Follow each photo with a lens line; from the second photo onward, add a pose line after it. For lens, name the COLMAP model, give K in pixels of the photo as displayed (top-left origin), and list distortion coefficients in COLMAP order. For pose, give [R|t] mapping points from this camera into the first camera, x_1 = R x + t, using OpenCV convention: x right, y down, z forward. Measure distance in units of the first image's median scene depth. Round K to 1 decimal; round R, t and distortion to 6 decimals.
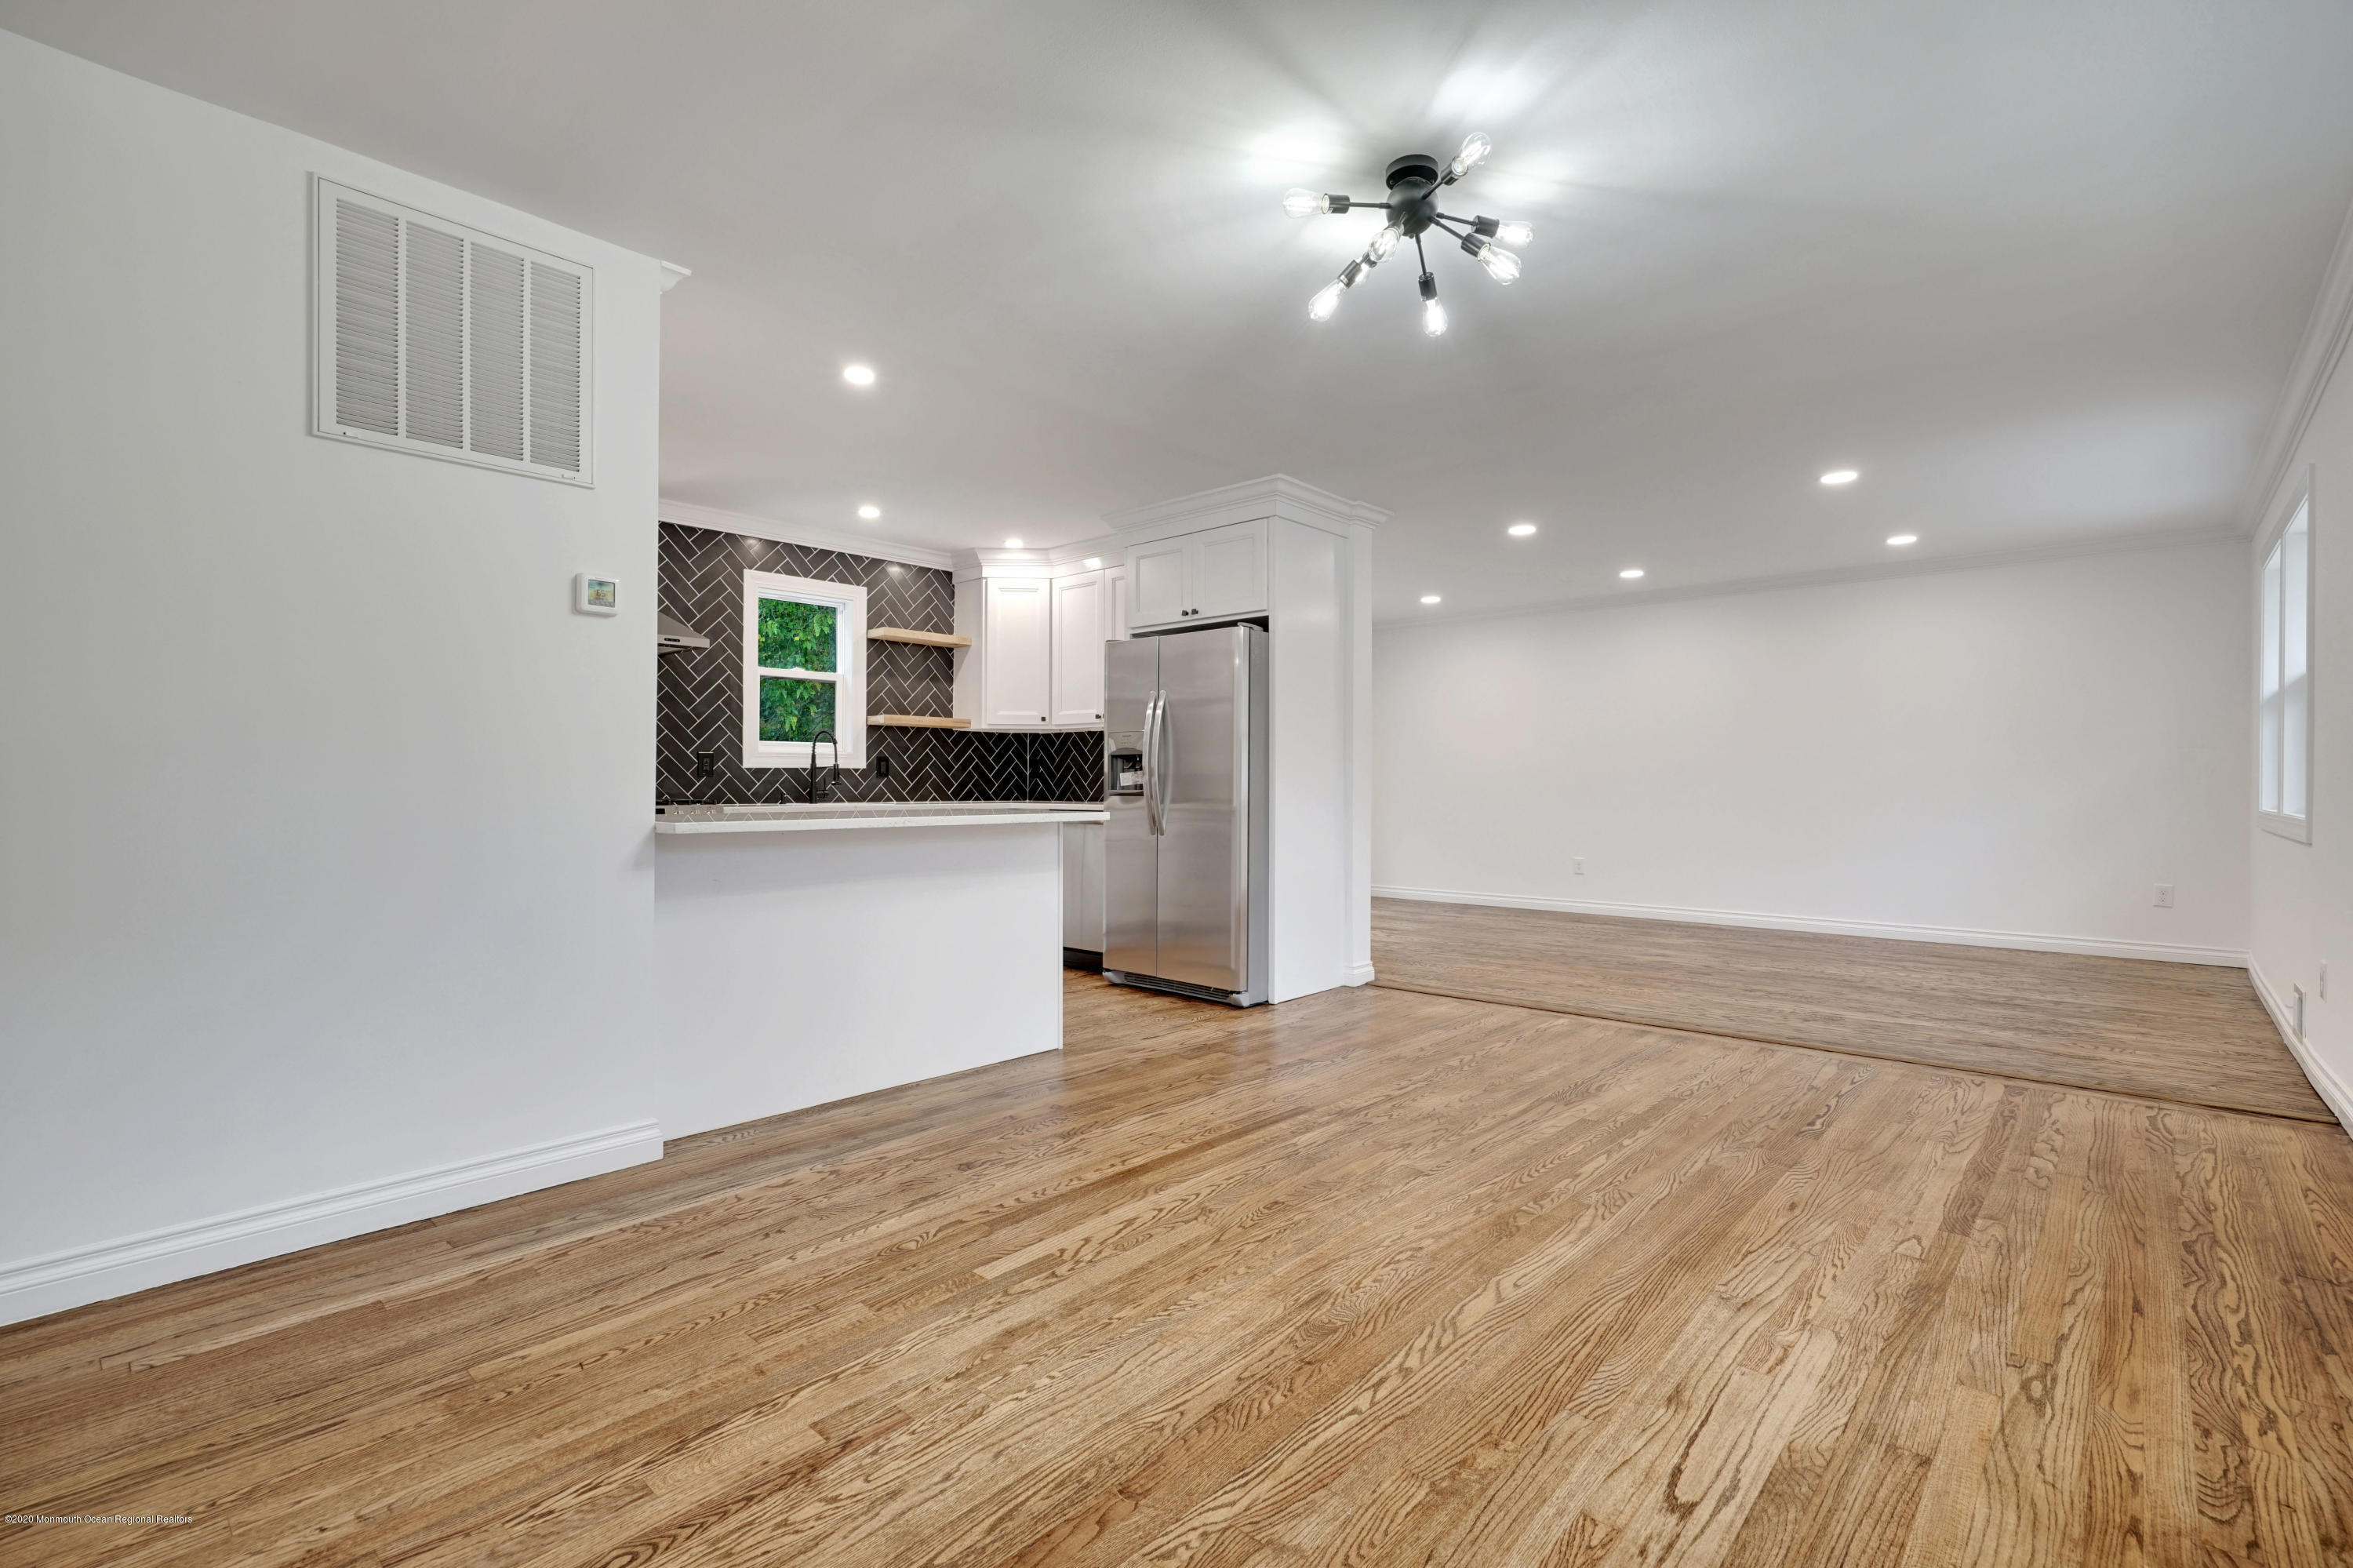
lens RADIAL K [[1057.9, 0, 1172.5], [0, 1057.9, 782.7], [0, 0, 1]] dist [-0.006955, 0.002813]
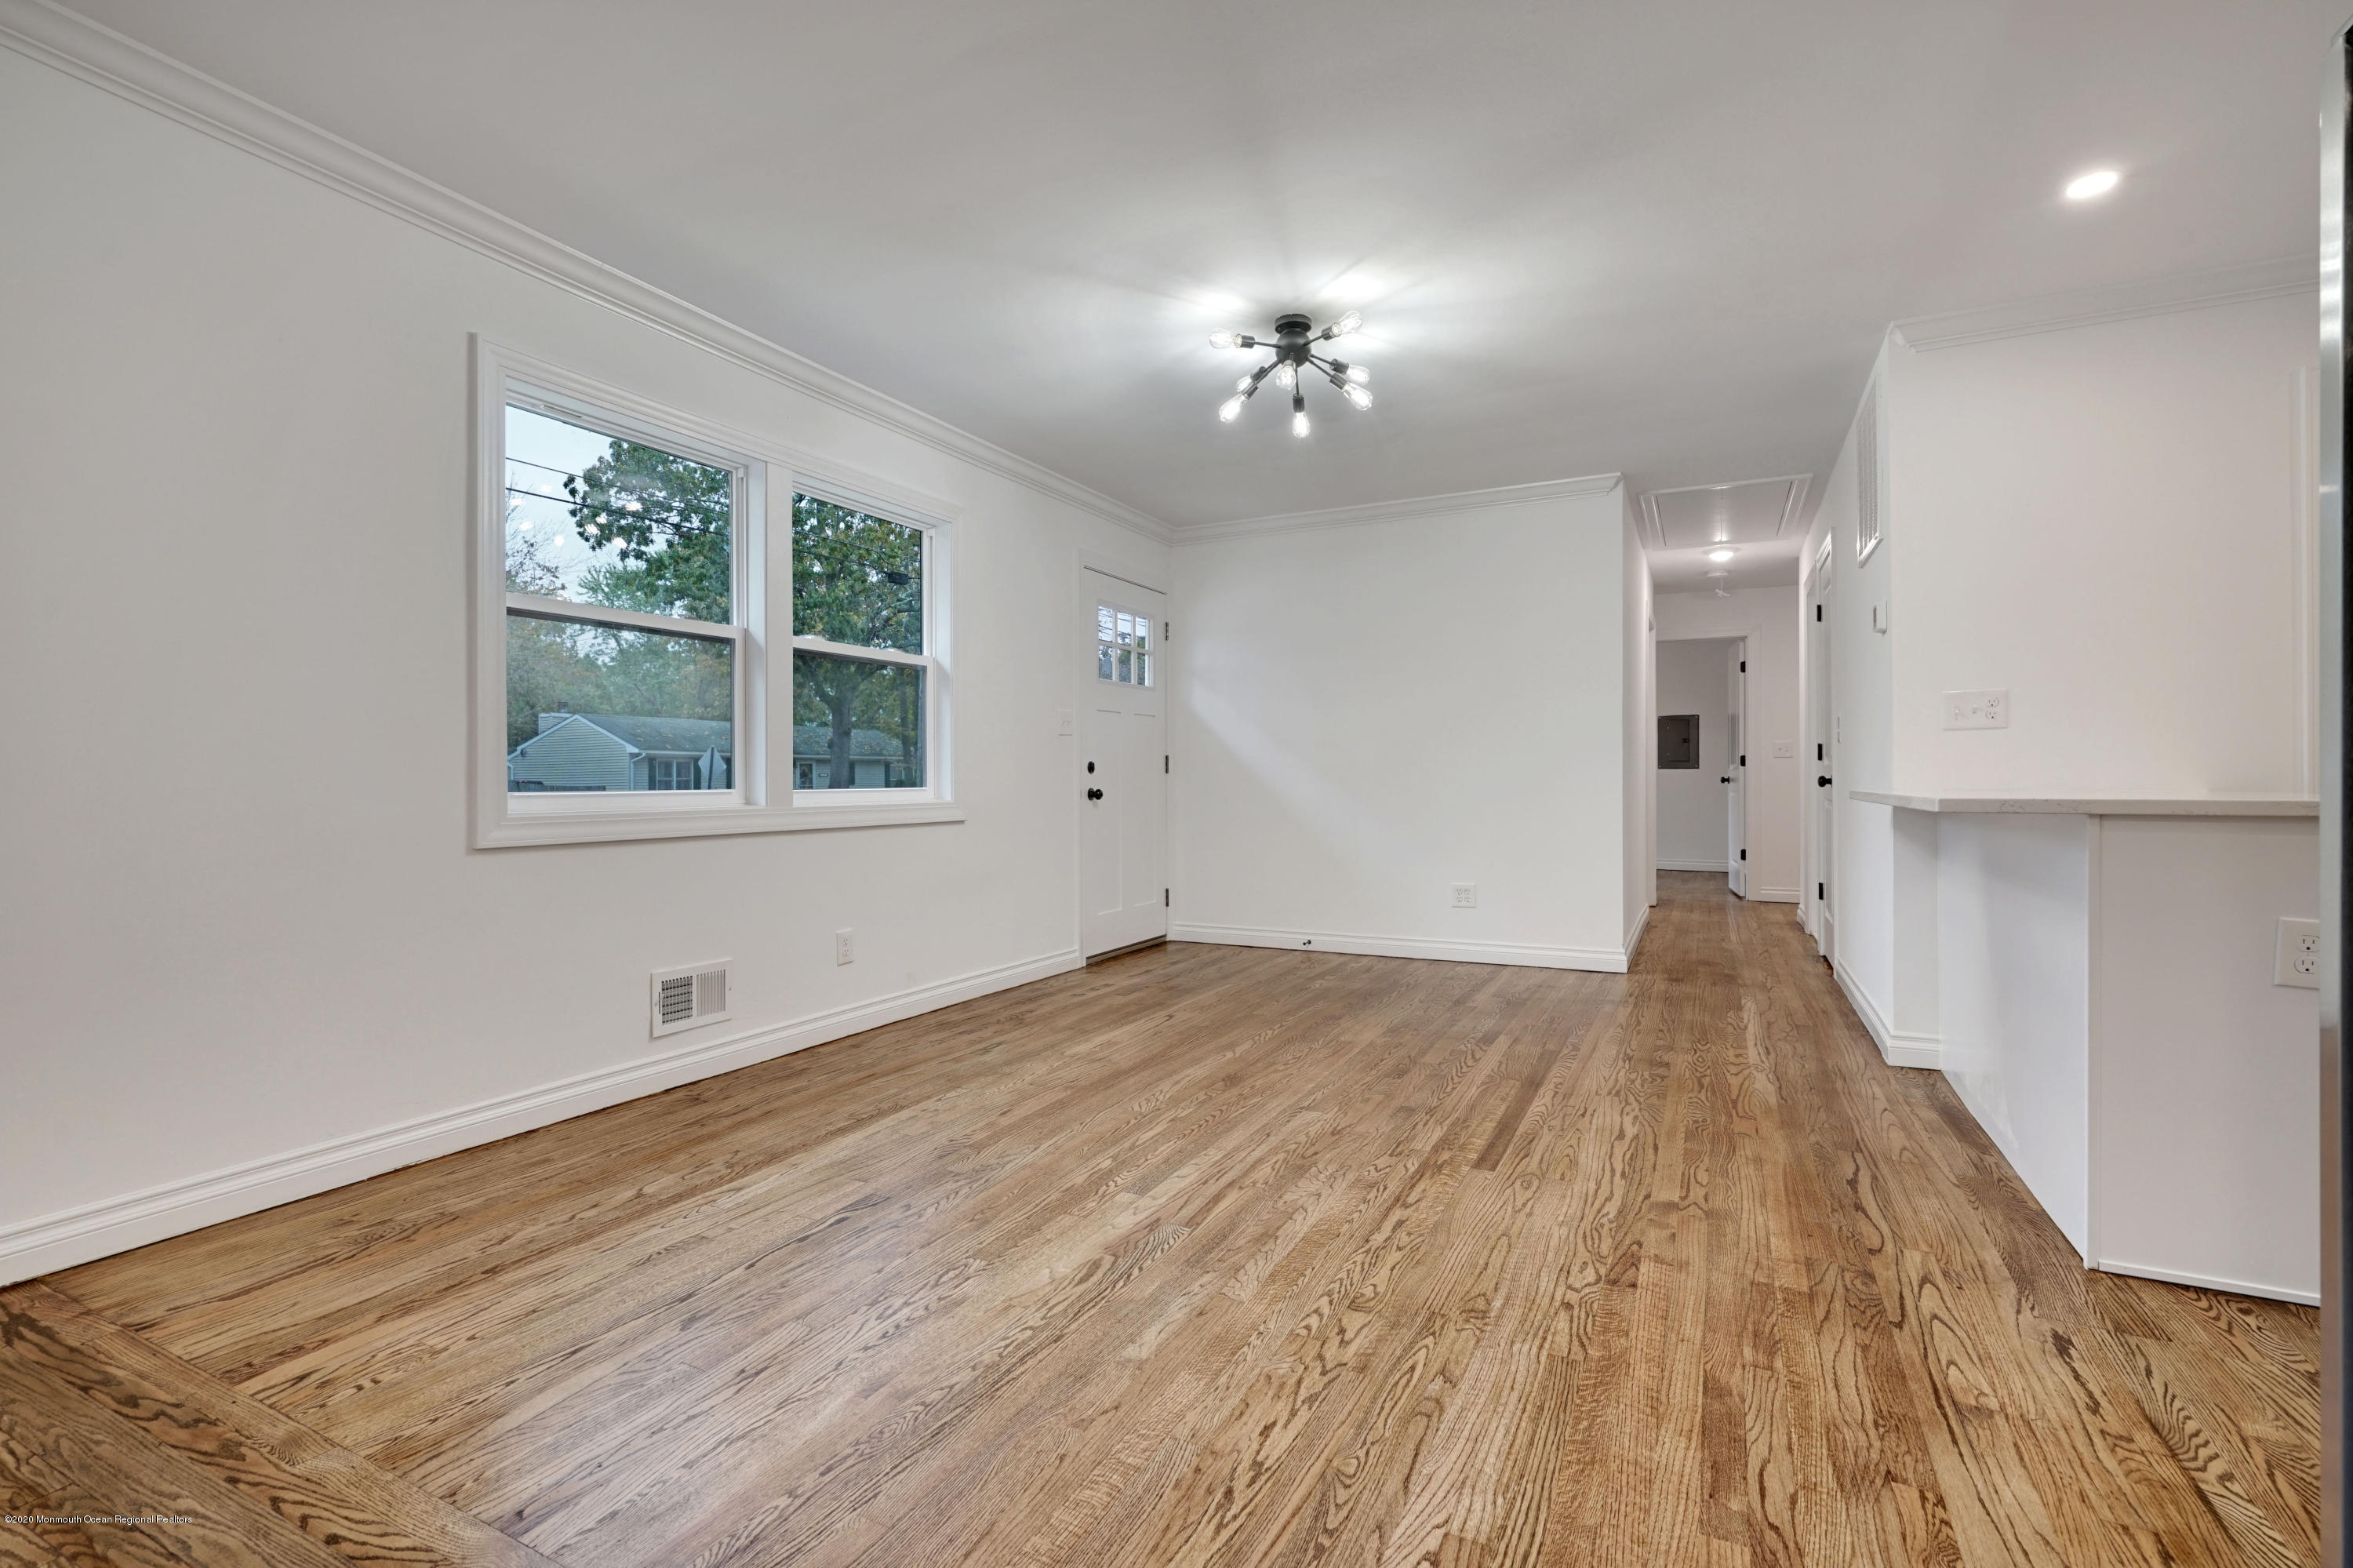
lens RADIAL K [[1057.9, 0, 1174.2], [0, 1057.9, 781.2], [0, 0, 1]] dist [-0.006955, 0.002813]
pose [[-0.963026, 0.002690, -0.269397, 0.469971], [0.003120, 0.999994, -0.001170, 0.019038], [0.269392, -0.001967, -0.963029, 1.430176]]
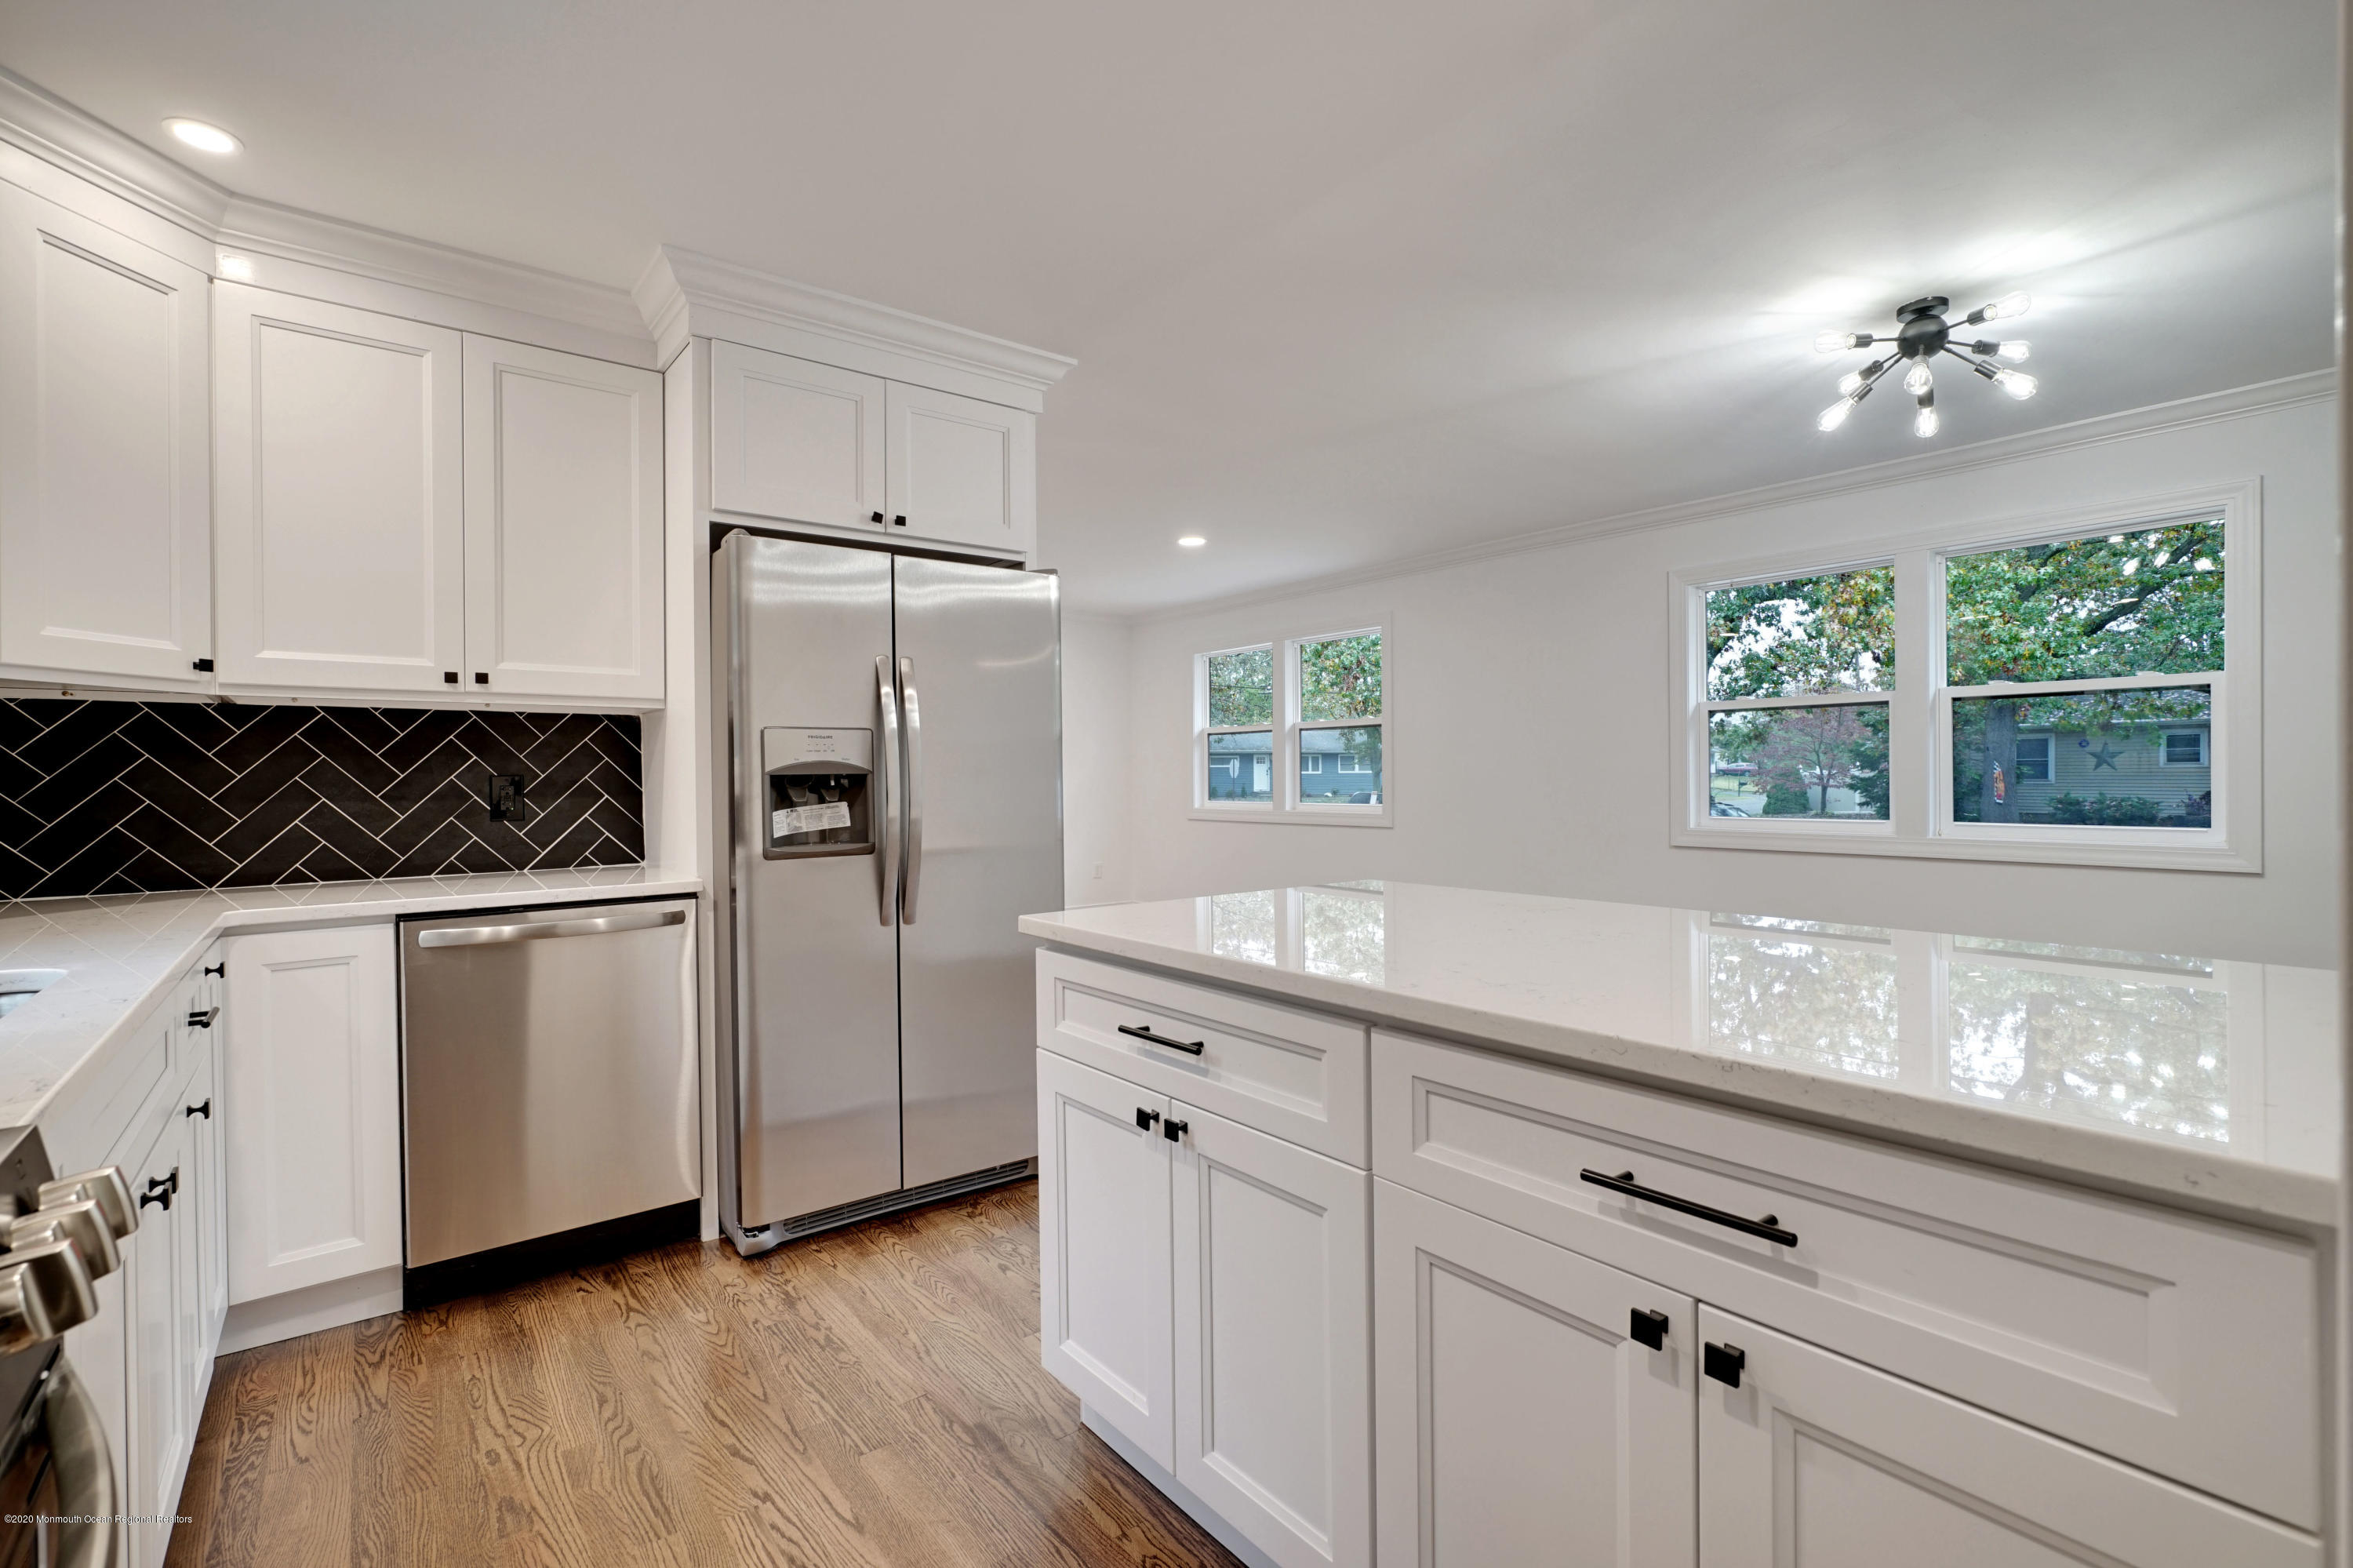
lens RADIAL K [[1057.9, 0, 1168.6], [0, 1057.9, 782.3], [0, 0, 1]] dist [-0.006955, 0.002813]
pose [[0.169166, -0.009311, 0.985544, -0.682097], [0.009068, 0.999928, 0.007891, -0.034234], [-0.985546, 0.007602, 0.169238, 1.020688]]
